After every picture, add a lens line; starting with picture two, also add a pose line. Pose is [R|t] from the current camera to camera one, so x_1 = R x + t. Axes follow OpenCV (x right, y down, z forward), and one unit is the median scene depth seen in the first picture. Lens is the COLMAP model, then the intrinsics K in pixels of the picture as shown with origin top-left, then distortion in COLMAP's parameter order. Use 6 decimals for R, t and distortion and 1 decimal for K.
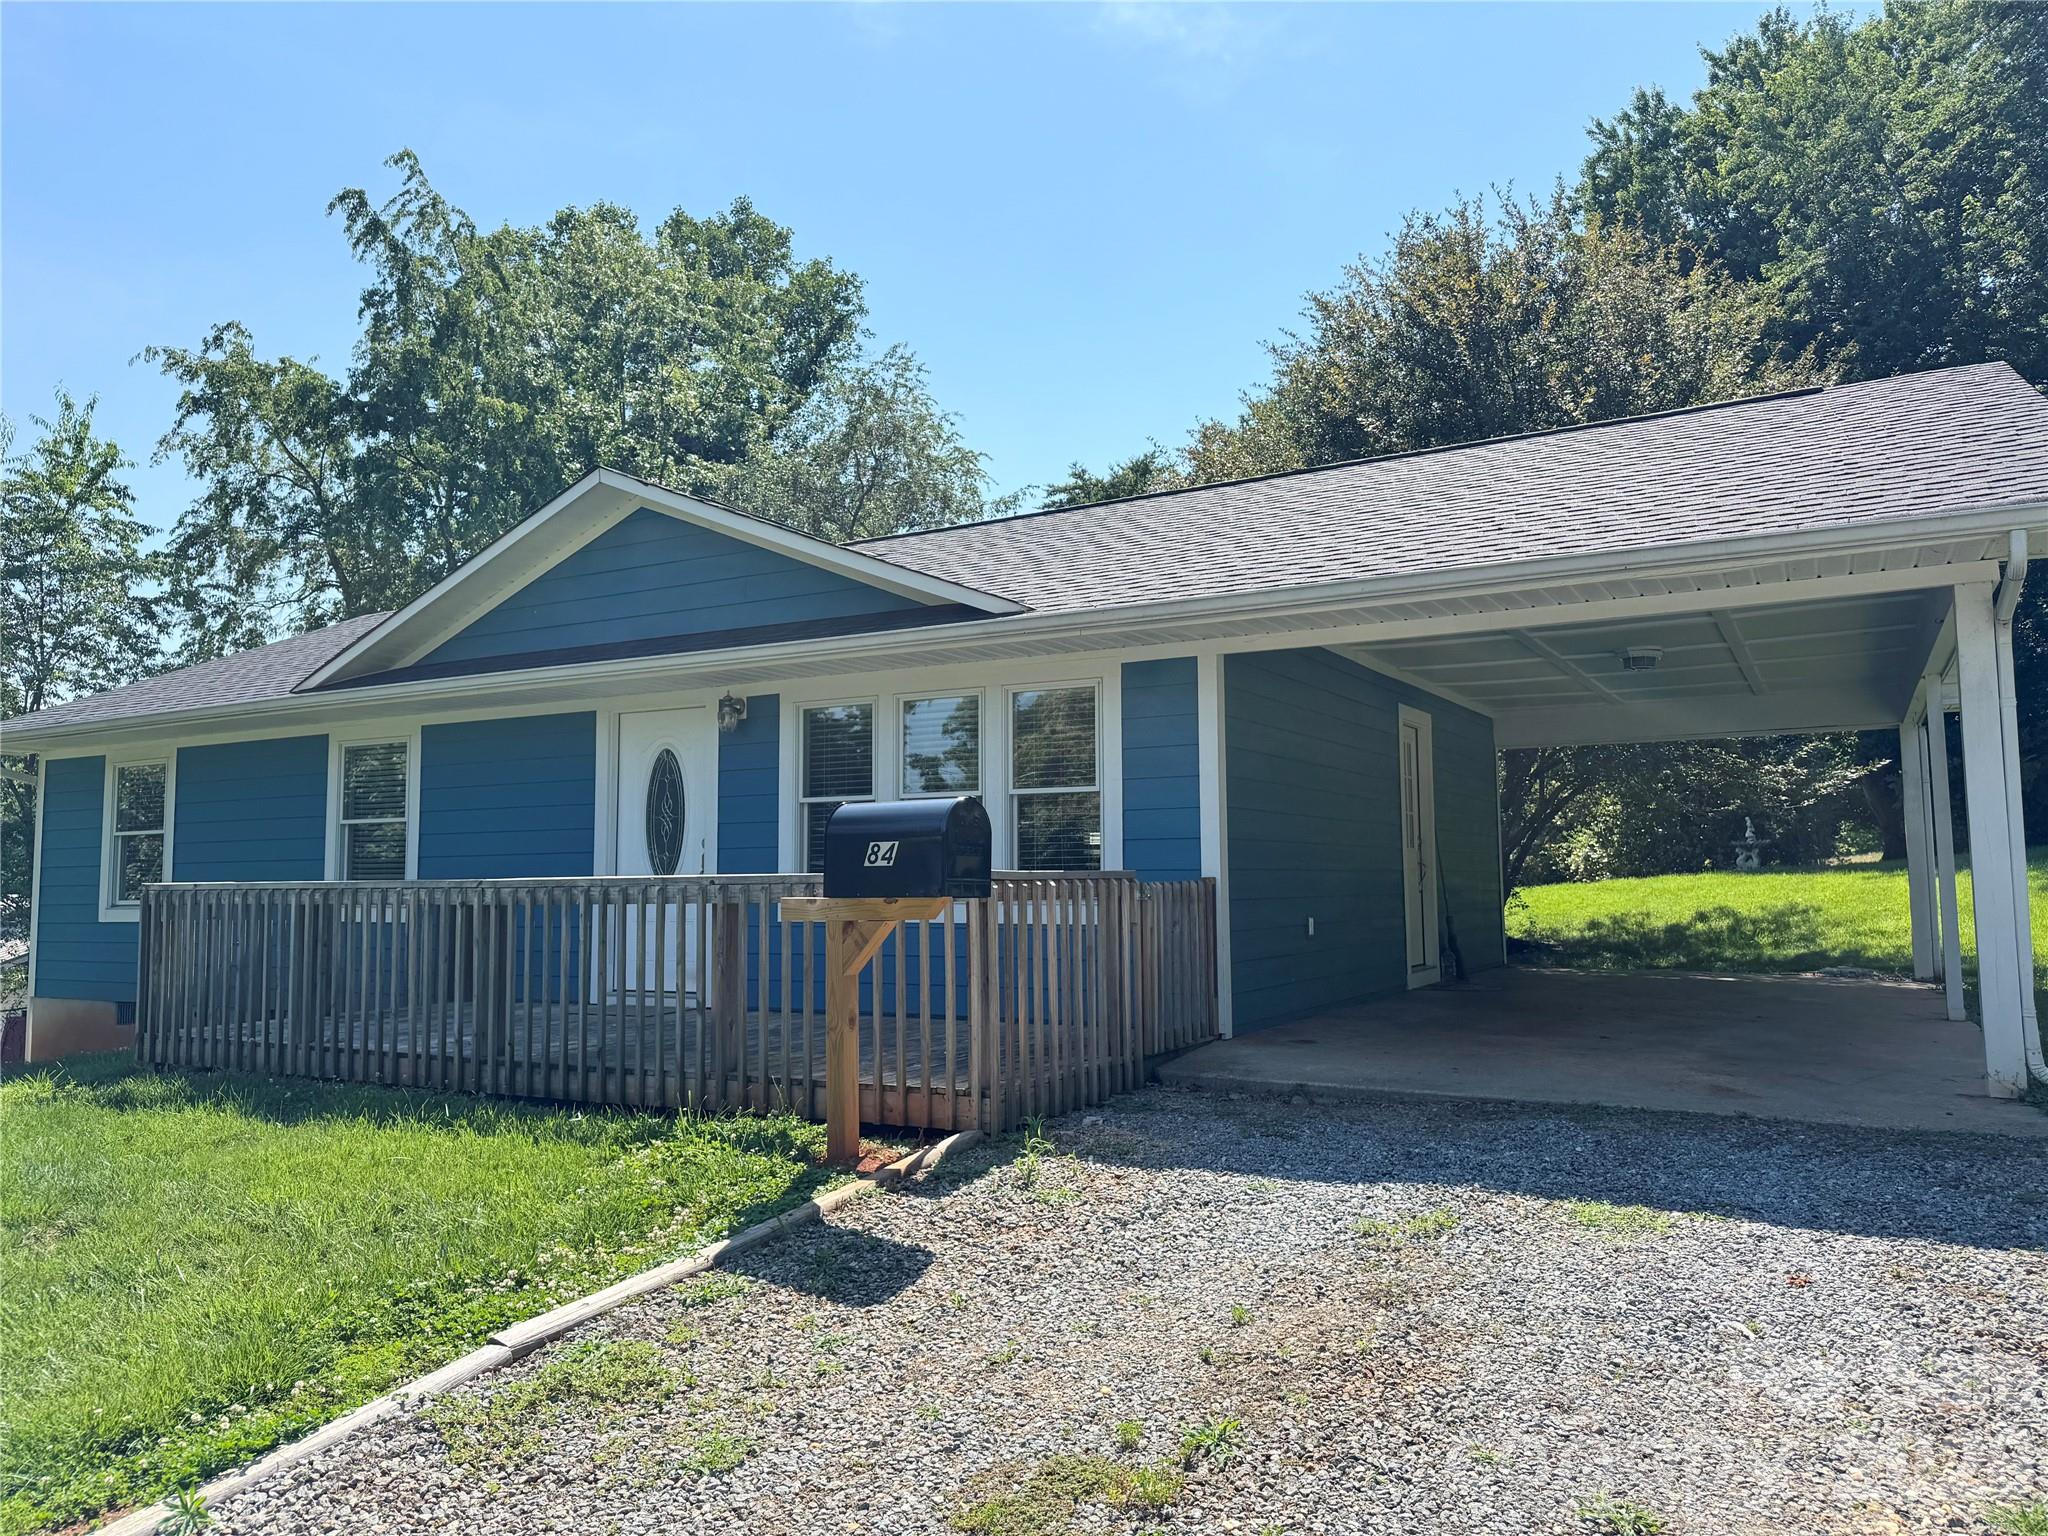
lens RADIAL K [[1428.8, 0, 1020.2], [0, 1428.8, 771.6], [0, 0, 1]] dist [0.035302, -0.017969]
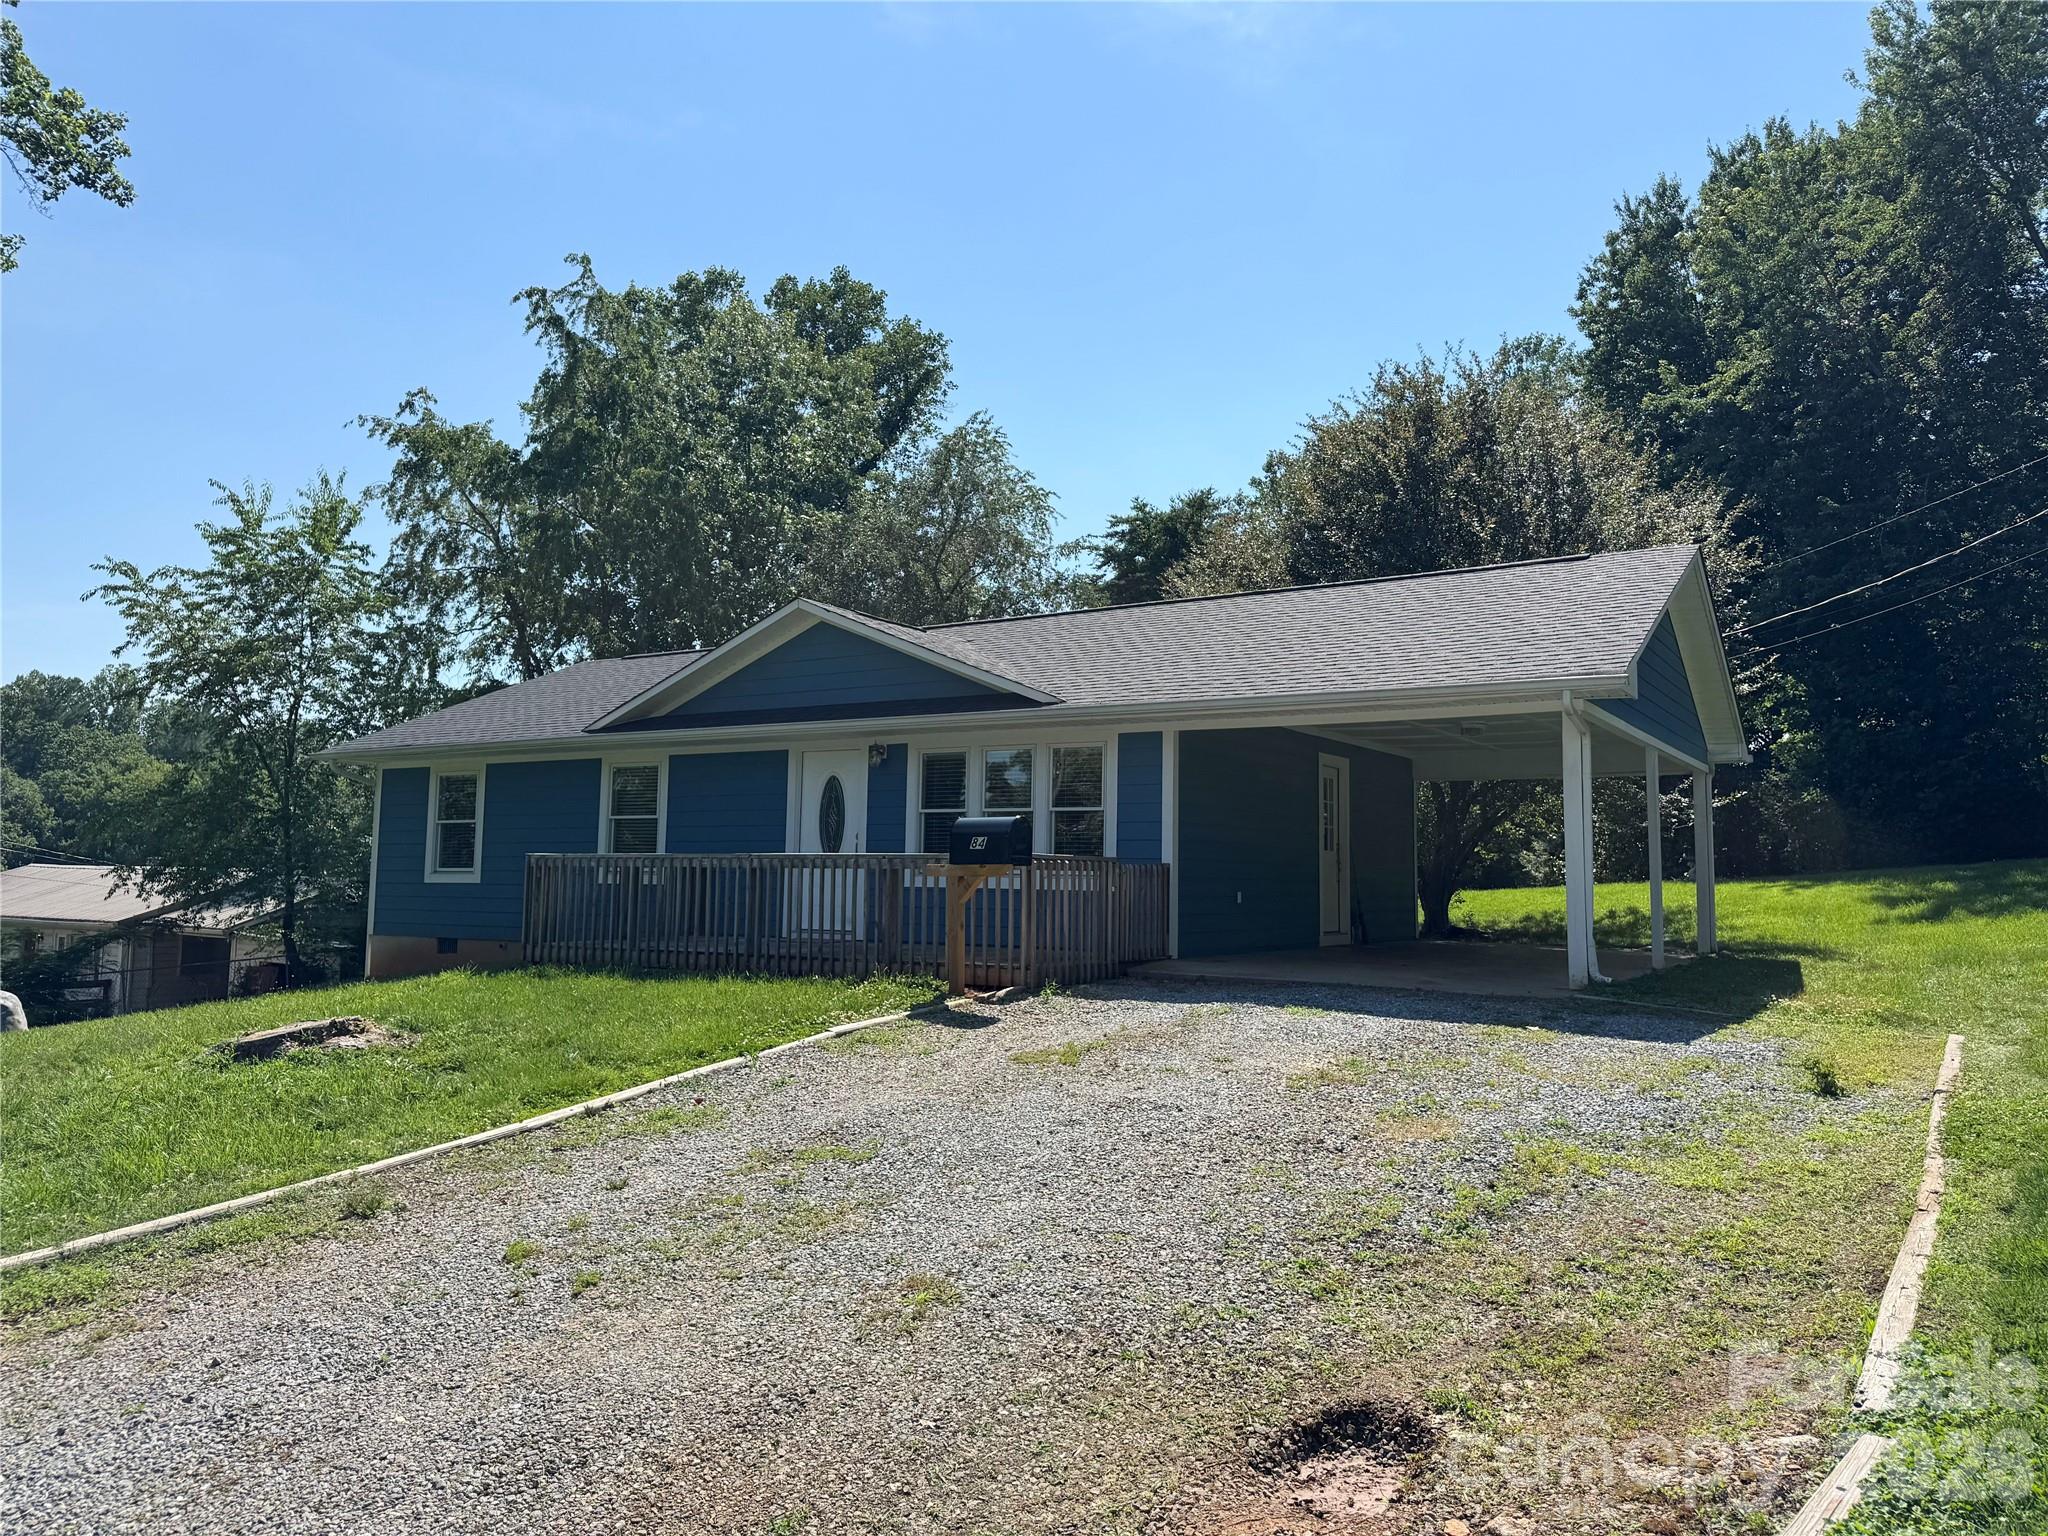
lens RADIAL K [[1428.8, 0, 1019.0], [0, 1428.8, 764.0], [0, 0, 1]] dist [0.035302, -0.017969]
pose [[0.998650, 0.020417, -0.047767, 0.024690], [-0.020727, 0.999767, -0.006017, -0.019519], [0.047633, 0.006999, 0.998840, -0.460324]]
